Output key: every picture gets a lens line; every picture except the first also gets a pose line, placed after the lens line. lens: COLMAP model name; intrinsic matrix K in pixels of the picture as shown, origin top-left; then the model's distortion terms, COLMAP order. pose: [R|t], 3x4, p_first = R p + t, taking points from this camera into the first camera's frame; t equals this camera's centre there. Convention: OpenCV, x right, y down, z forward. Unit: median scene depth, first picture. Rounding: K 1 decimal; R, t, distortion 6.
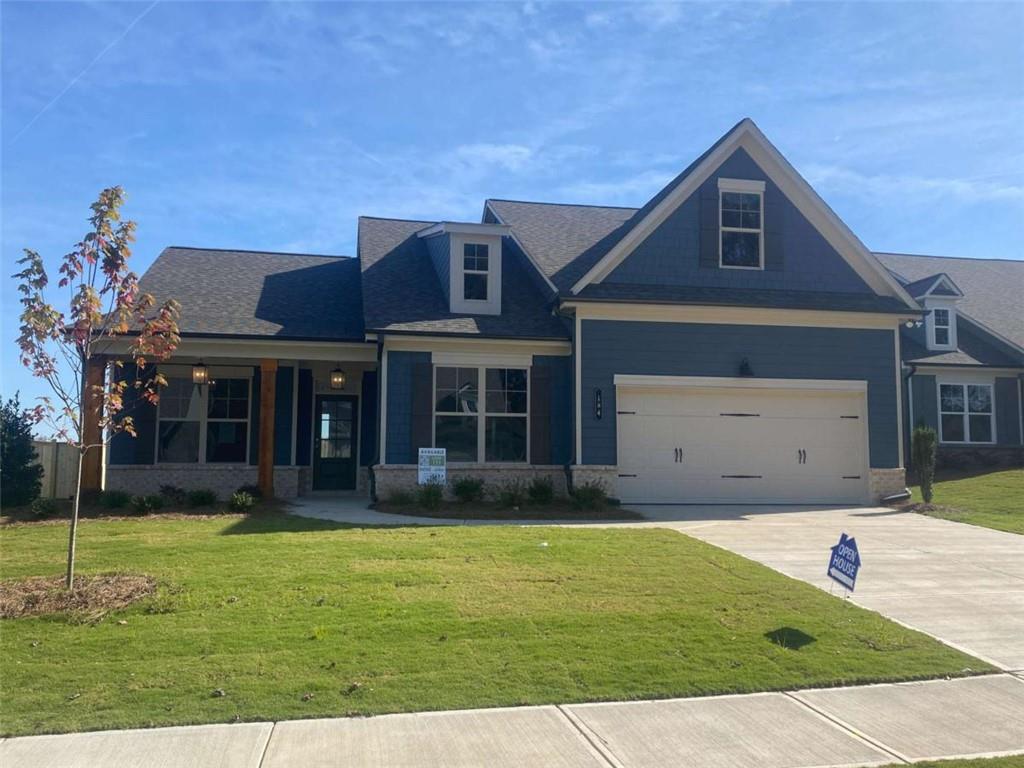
lens RADIAL K [[850.6, 0, 512.3], [0, 850.6, 383.7], [0, 0, 1]] dist [-0.000979, -0.000091]
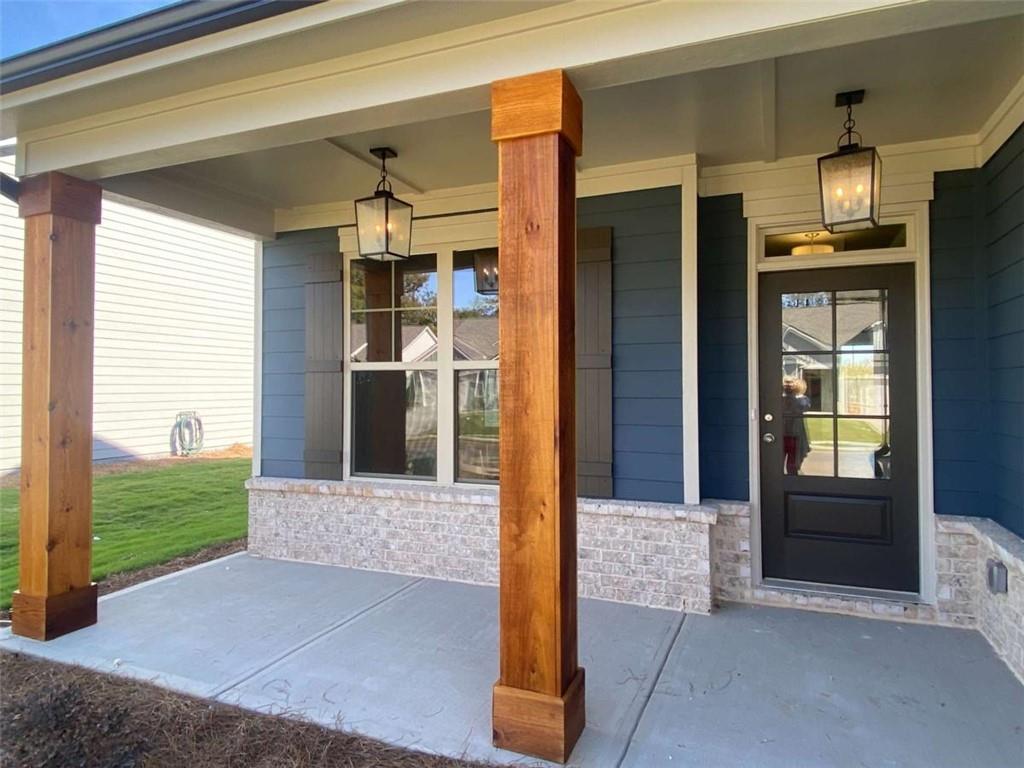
lens RADIAL K [[635.6, 0, 511.8], [0, 635.6, 379.8], [0, 0, 1]] dist [0.001620, -0.000001]
pose [[0.843409, -0.017892, -0.536973, -0.186130], [0.056230, 0.996896, 0.055103, 0.034546], [0.534321, -0.076668, 0.841798, 0.766131]]
